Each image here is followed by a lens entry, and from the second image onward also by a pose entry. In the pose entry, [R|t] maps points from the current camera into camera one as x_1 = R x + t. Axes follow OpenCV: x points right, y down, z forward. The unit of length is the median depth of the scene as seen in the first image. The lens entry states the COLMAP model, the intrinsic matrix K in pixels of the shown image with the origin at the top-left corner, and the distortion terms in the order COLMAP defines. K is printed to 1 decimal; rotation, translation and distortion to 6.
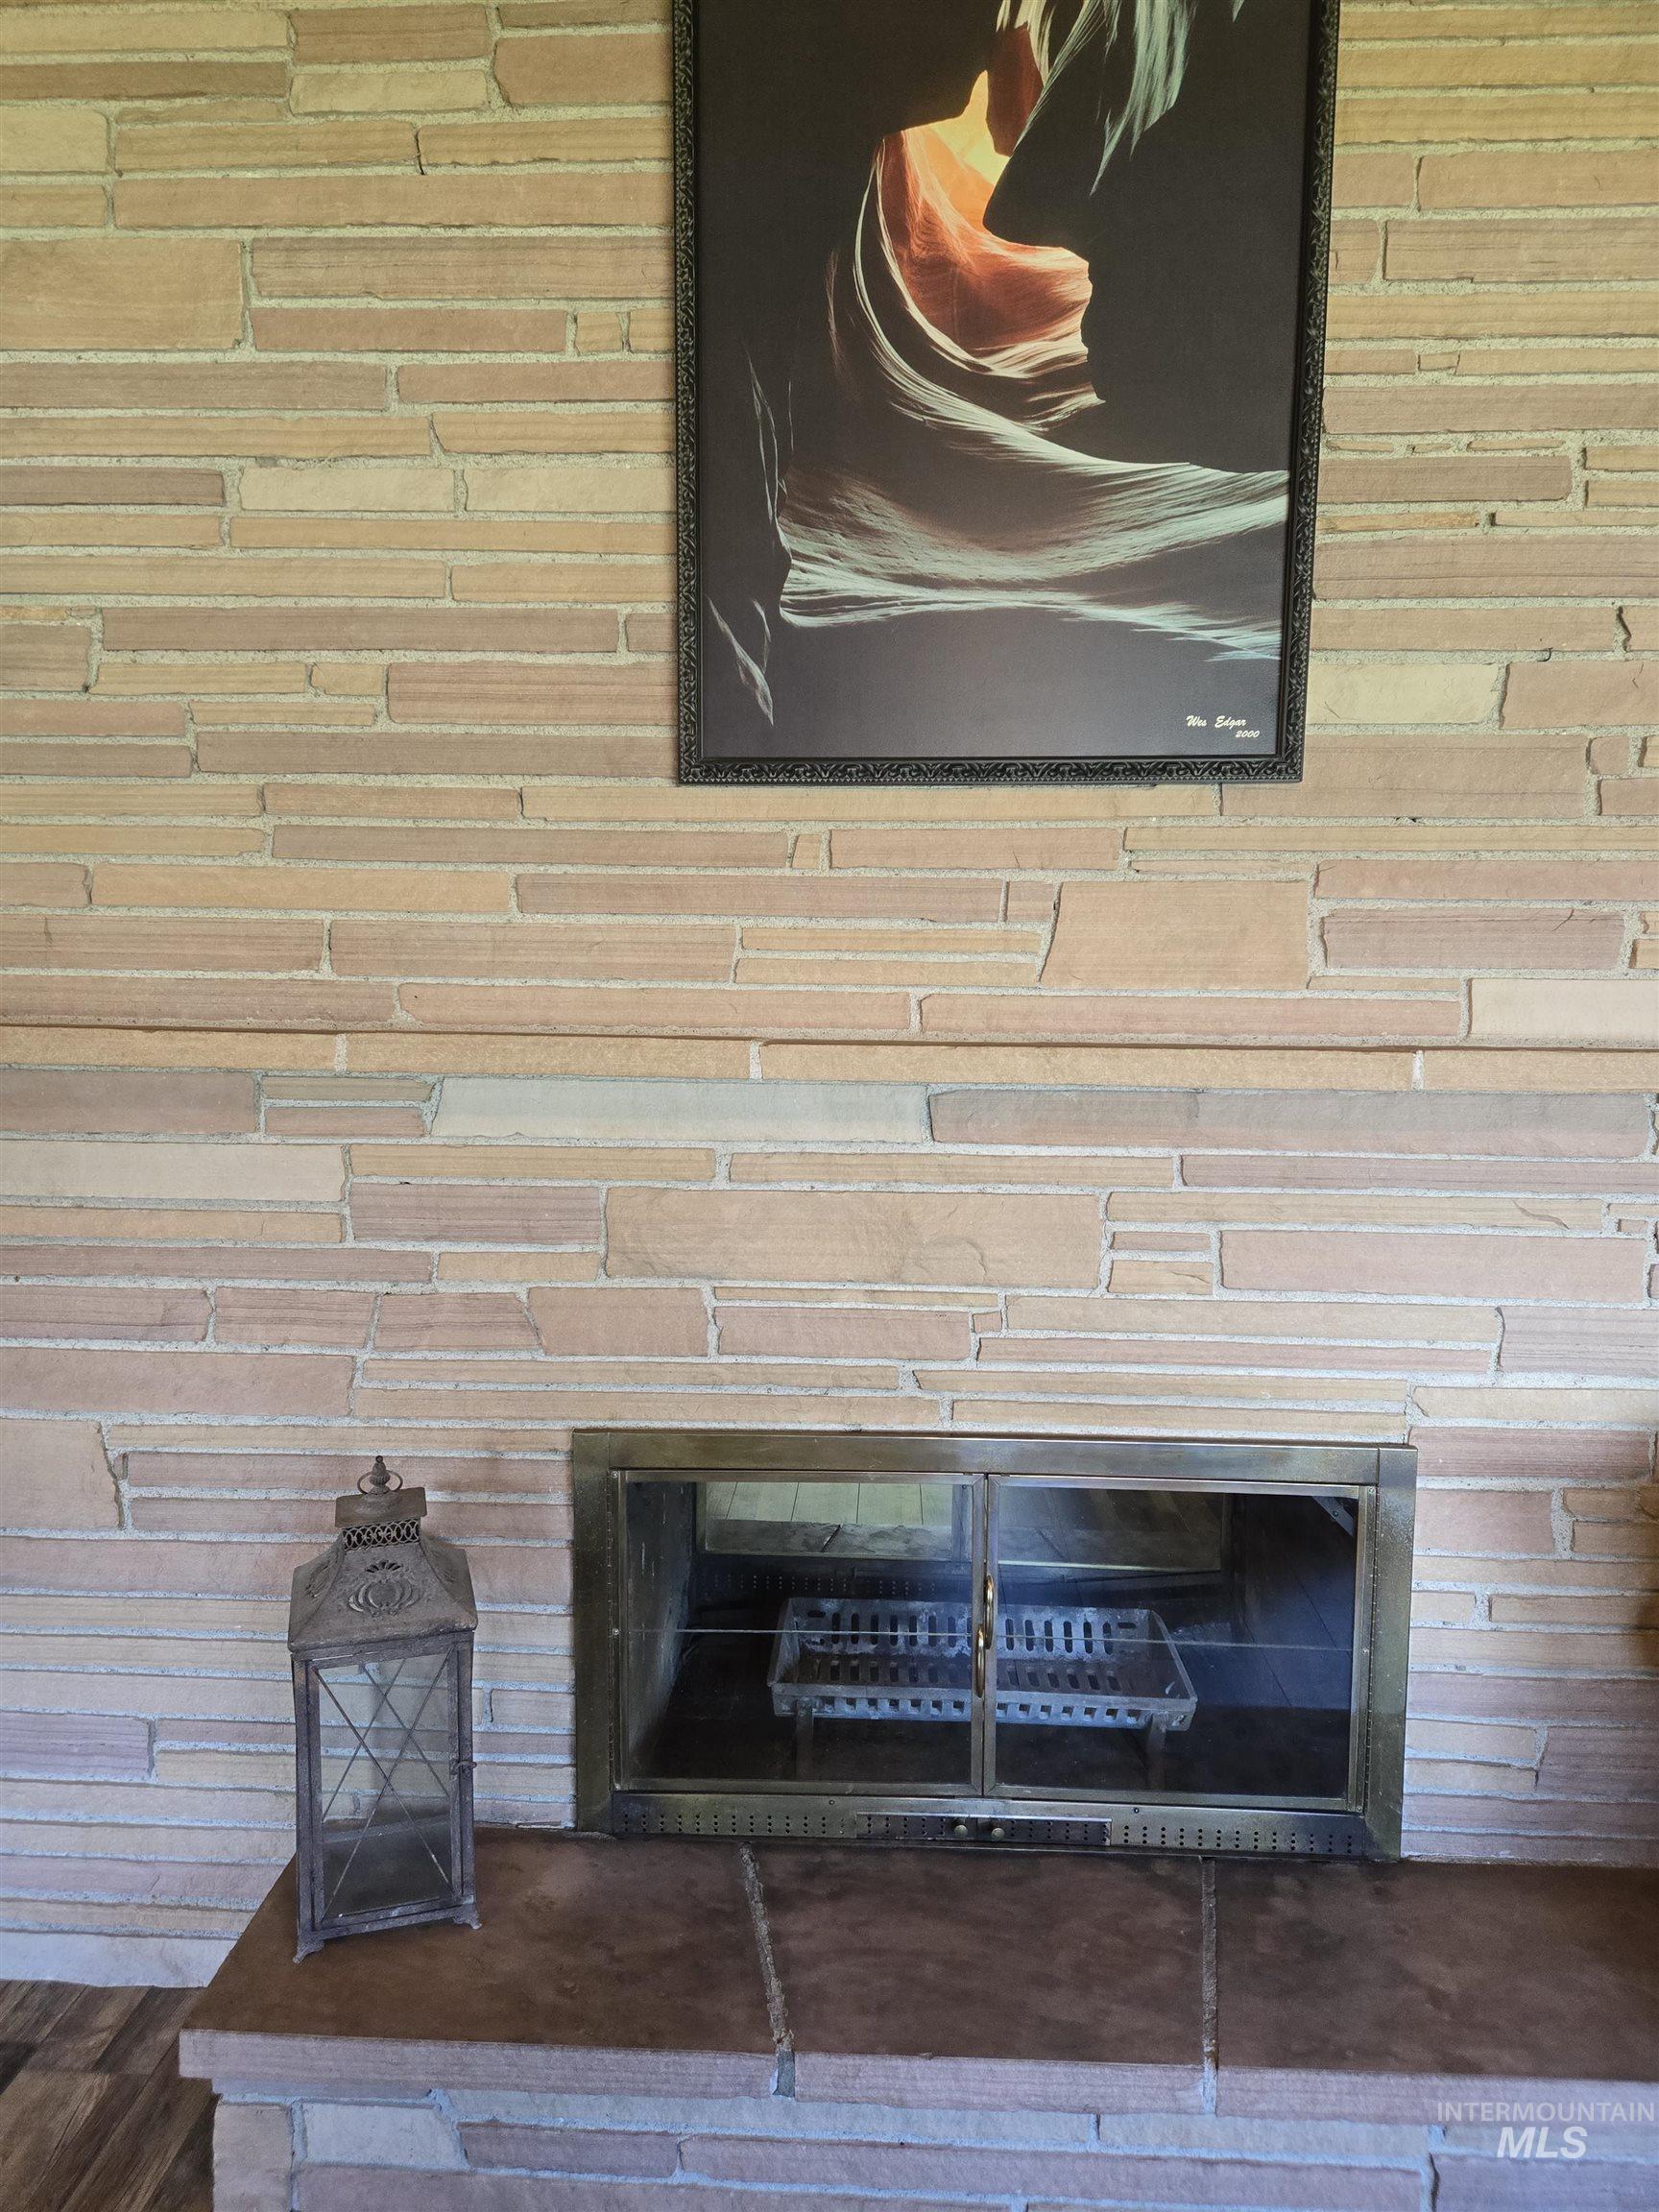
lens RADIAL K [[1461.2, 0, 819.9], [0, 1461.2, 1147.9], [0, 0, 1]] dist [0.075809, -0.056424]
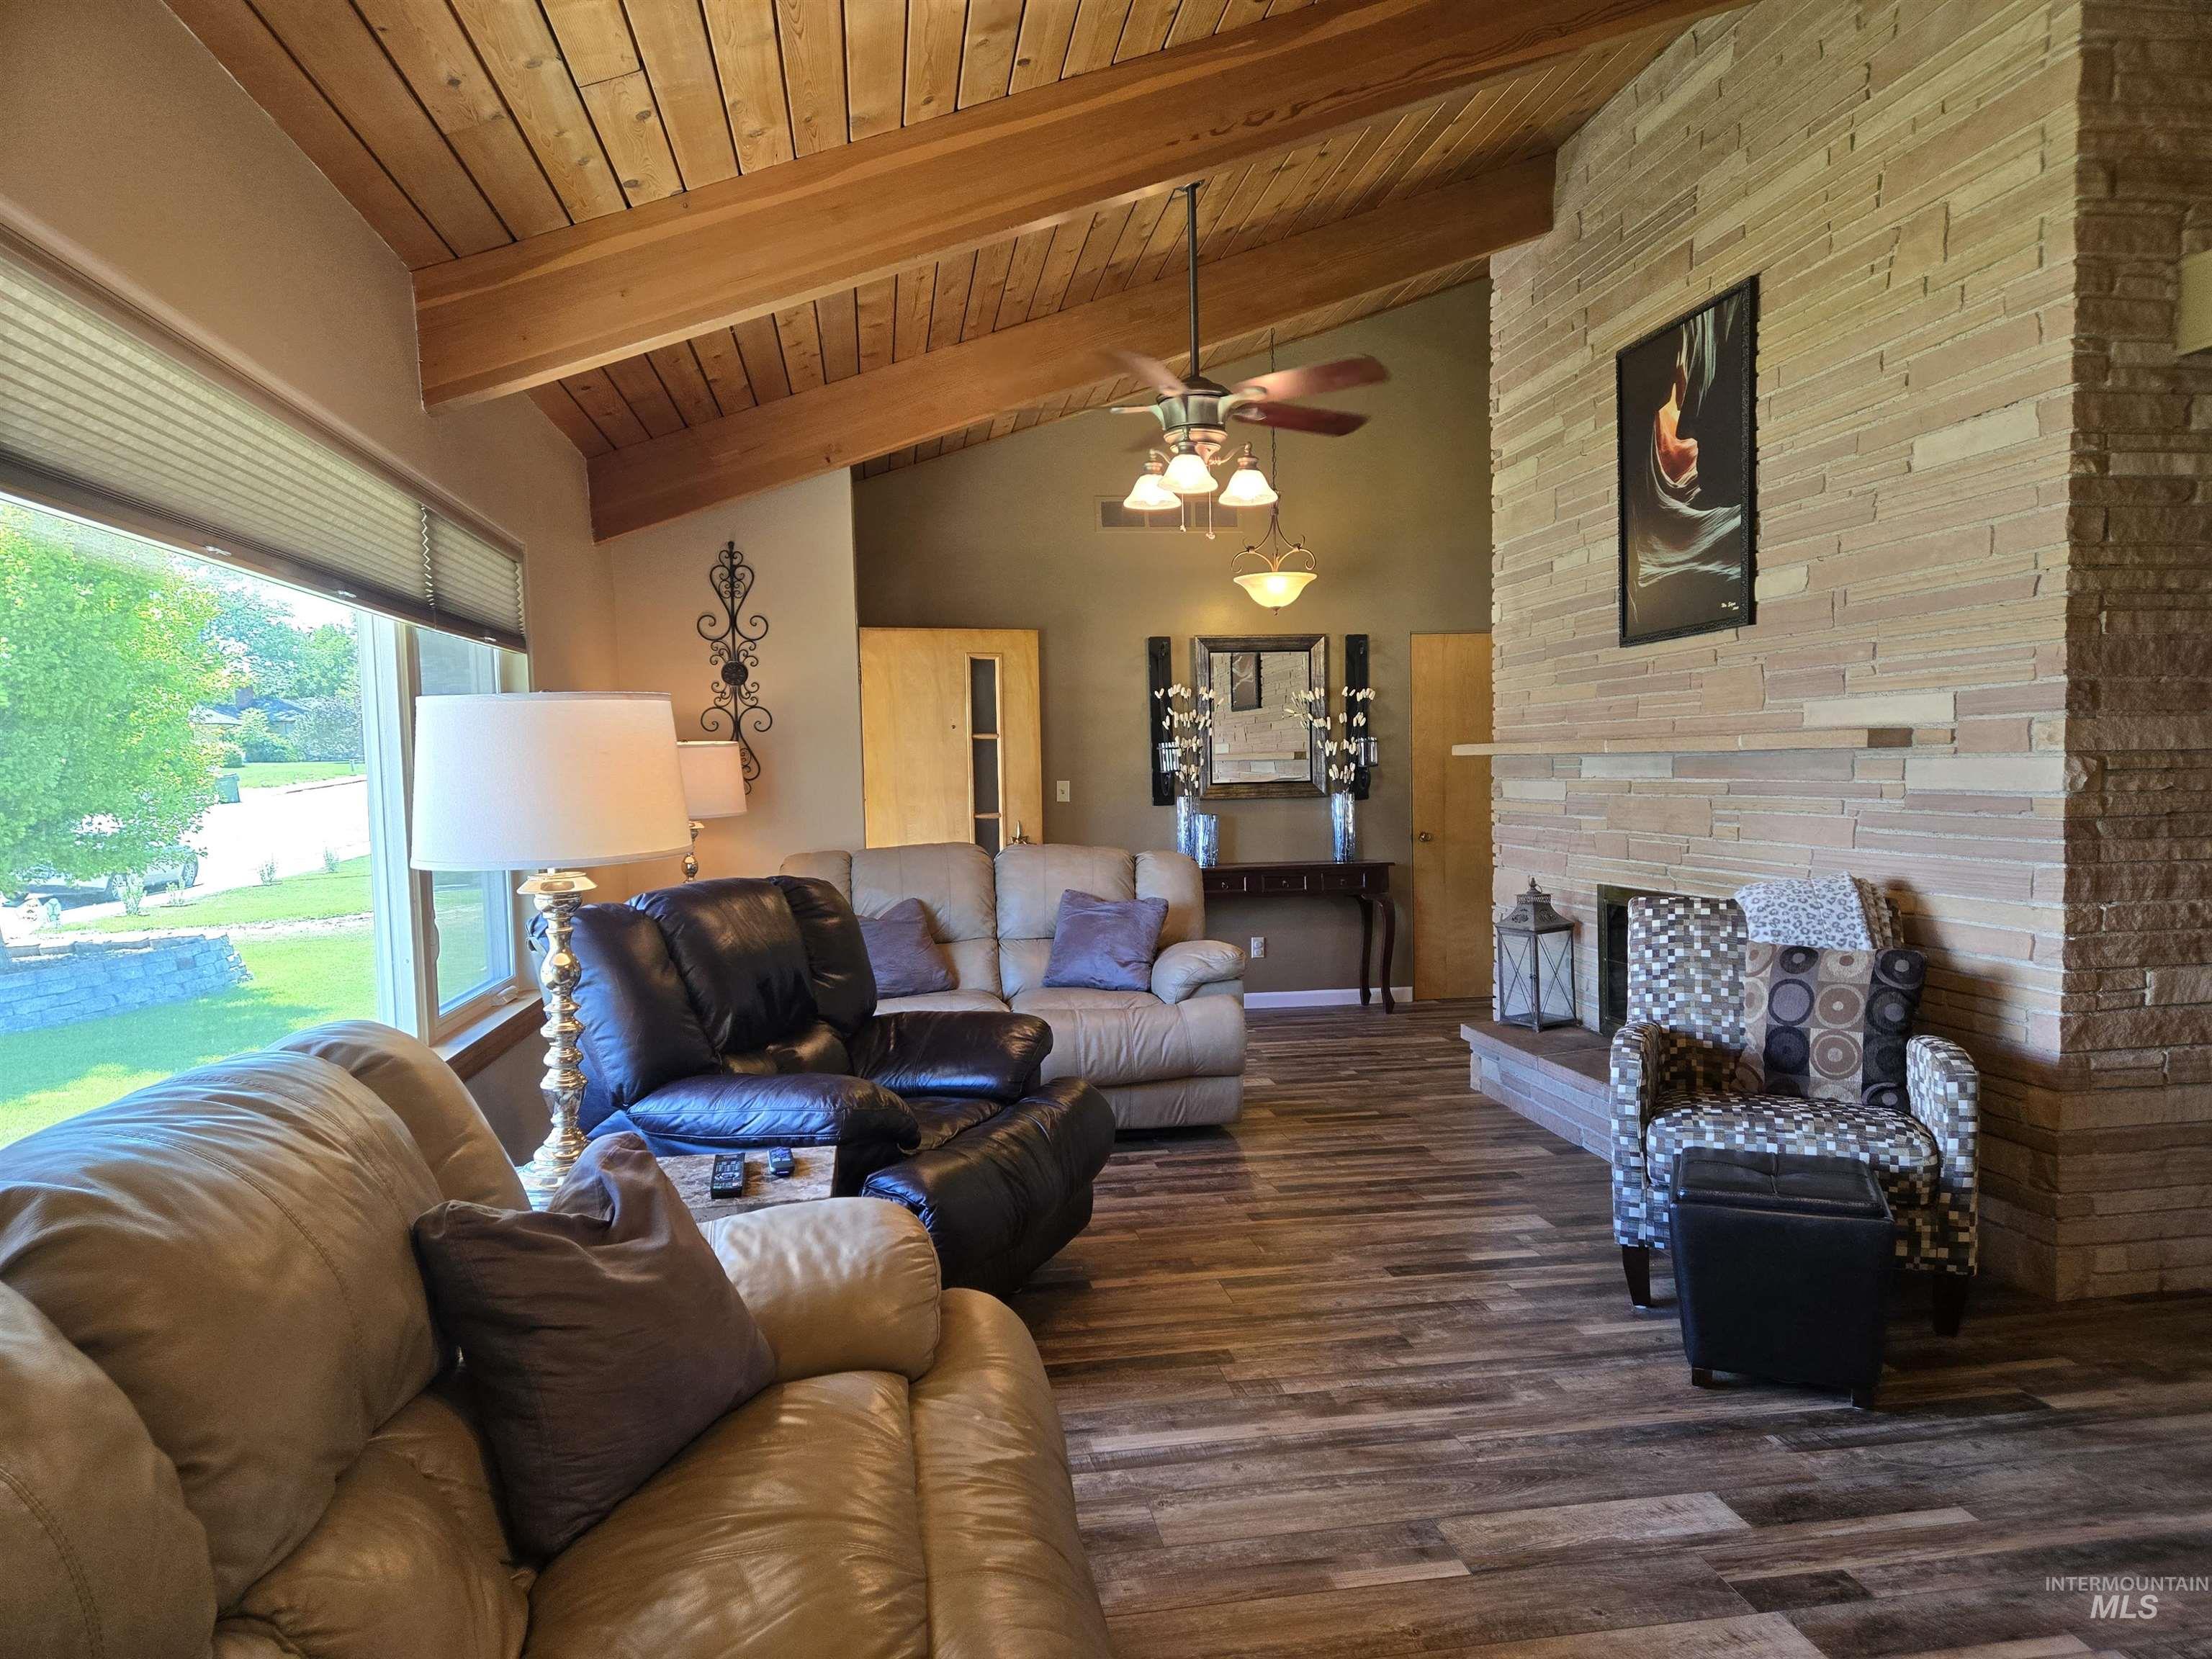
lens RADIAL K [[1461.2, 0, 1142.7], [0, 1461.2, 839.7], [0, 0, 1]] dist [0.075809, -0.056424]
pose [[0.226440, 0.032957, -0.973467, 2.478638], [-0.070327, 0.997372, 0.017407, 0.130373], [0.971483, 0.064520, 0.228163, -0.495195]]
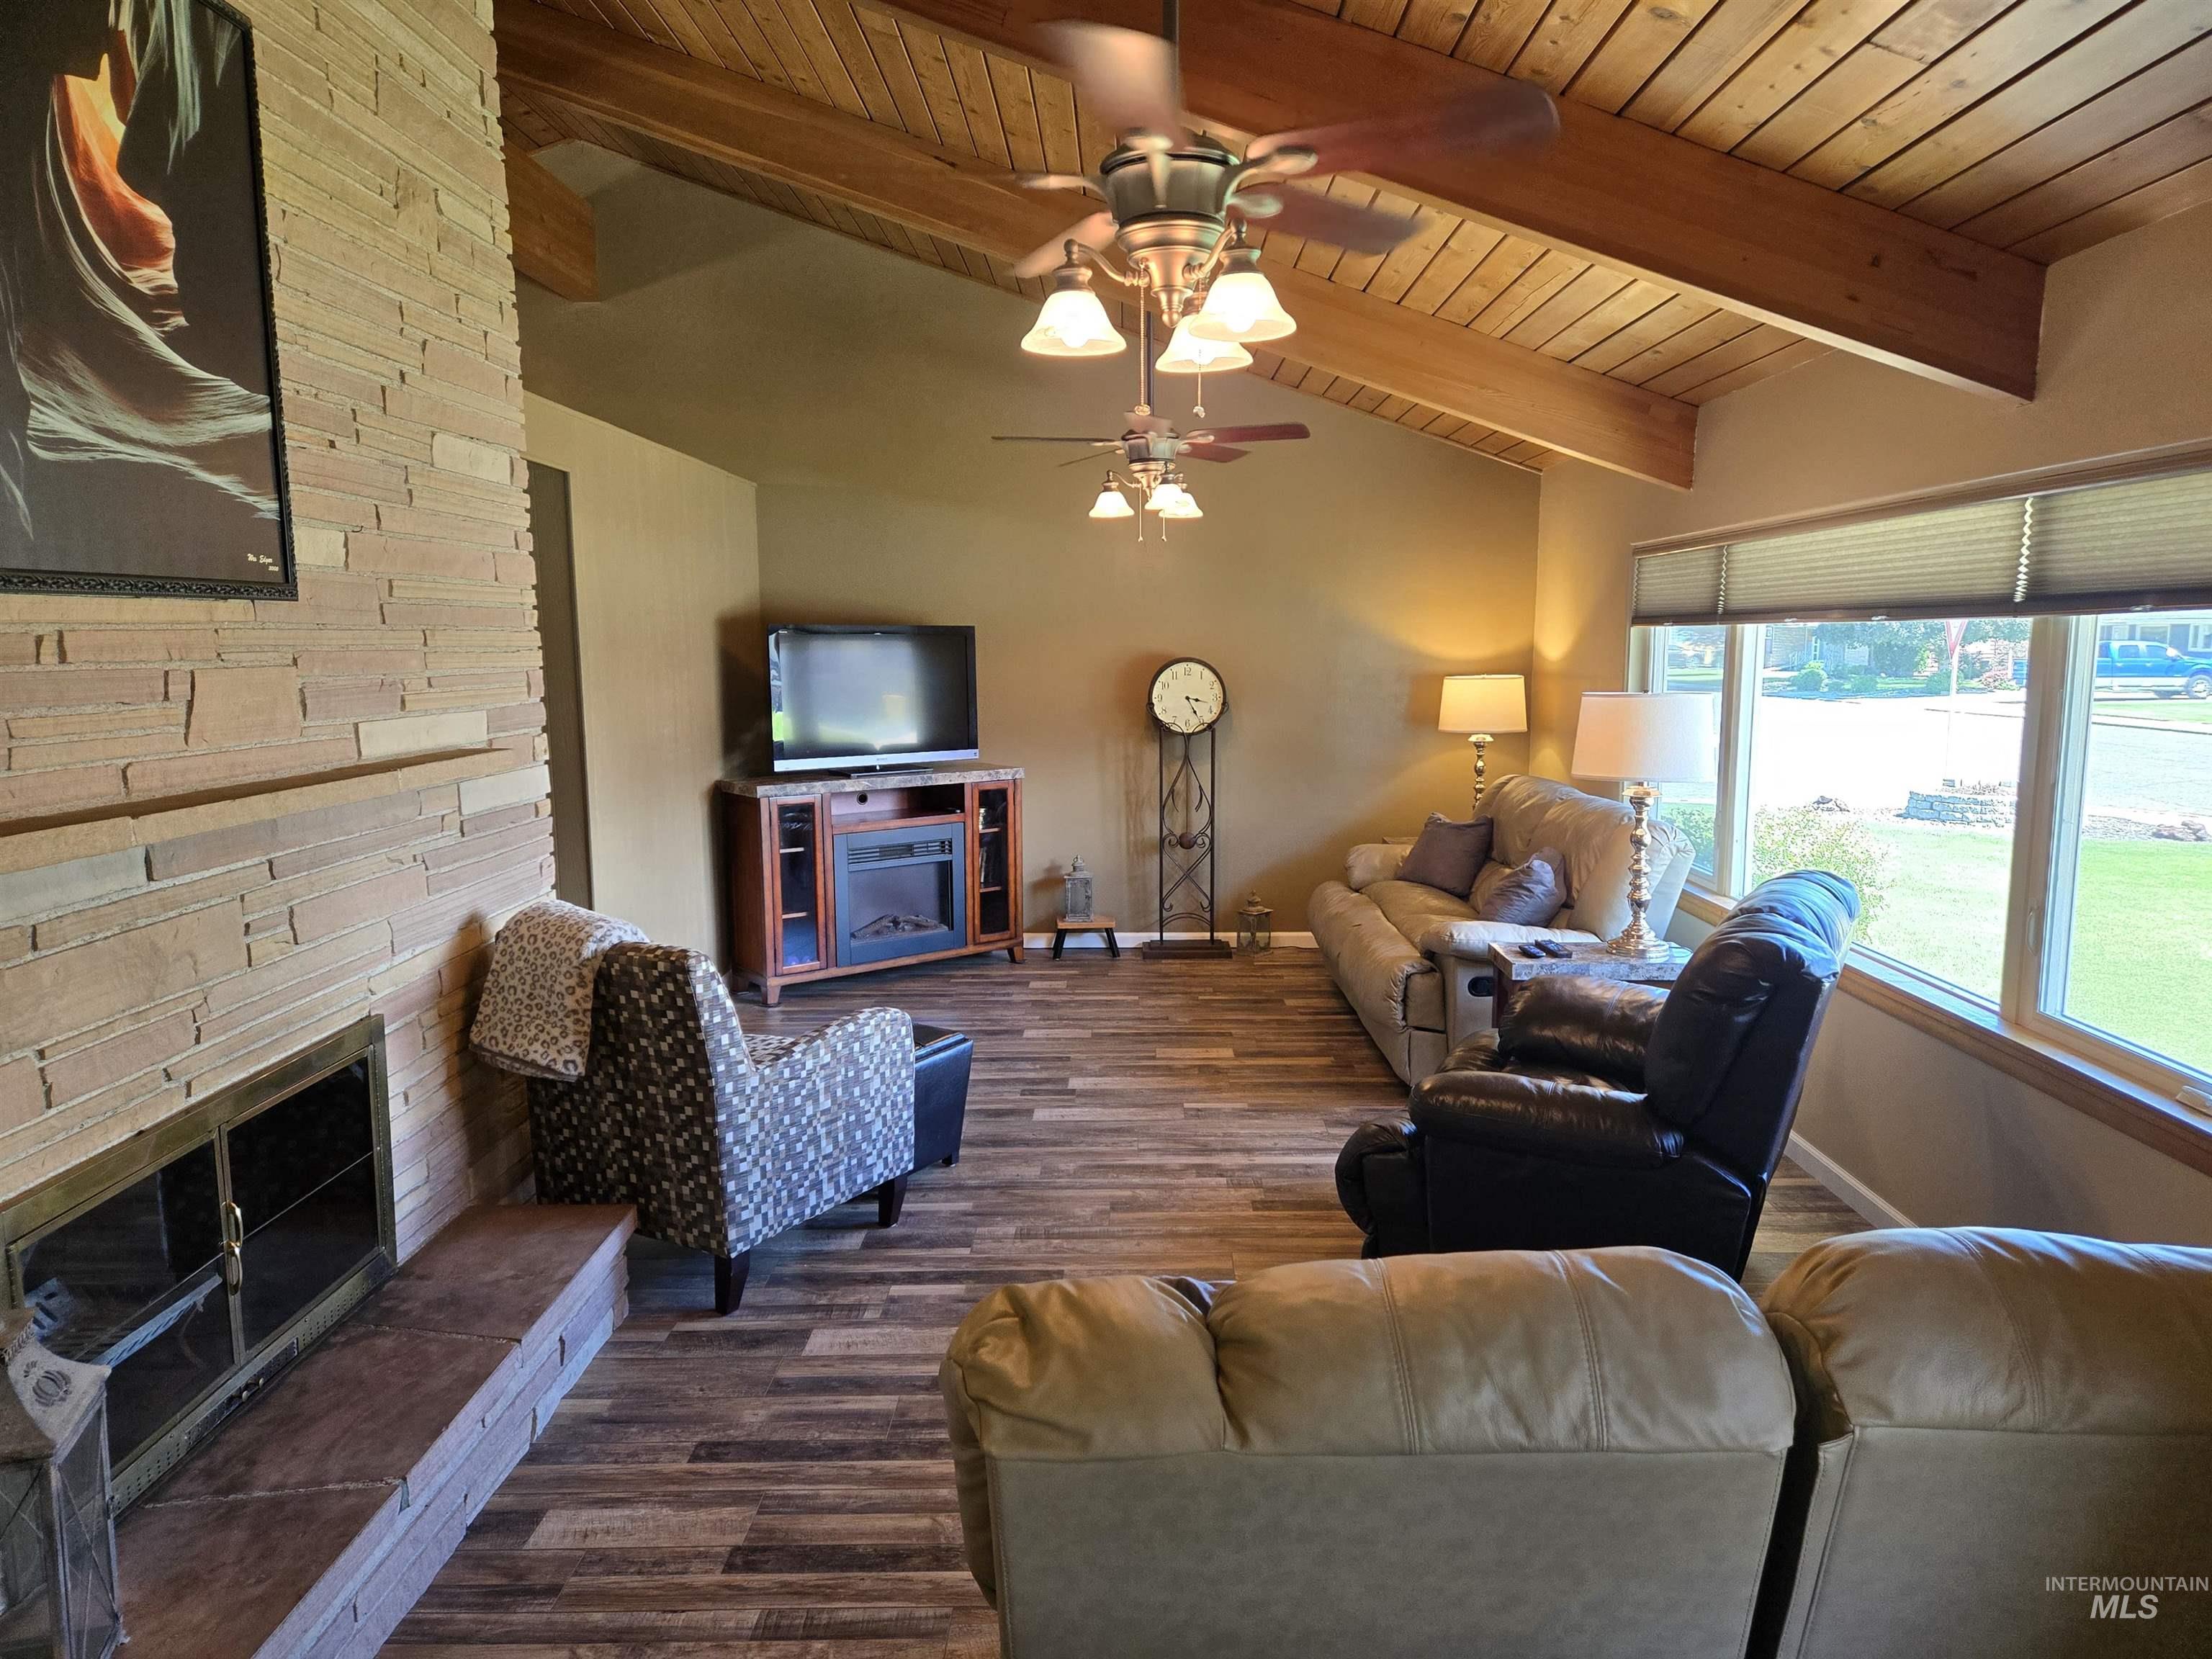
lens RADIAL K [[1461.2, 0, 1121.5], [0, 1461.2, 830.4], [0, 0, 1]] dist [0.075809, -0.056424]
pose [[-0.039989, -0.143336, 0.988866, -1.257982], [0.102429, 0.983856, 0.146752, -0.155640], [-0.993936, 0.107157, -0.024662, 0.226080]]
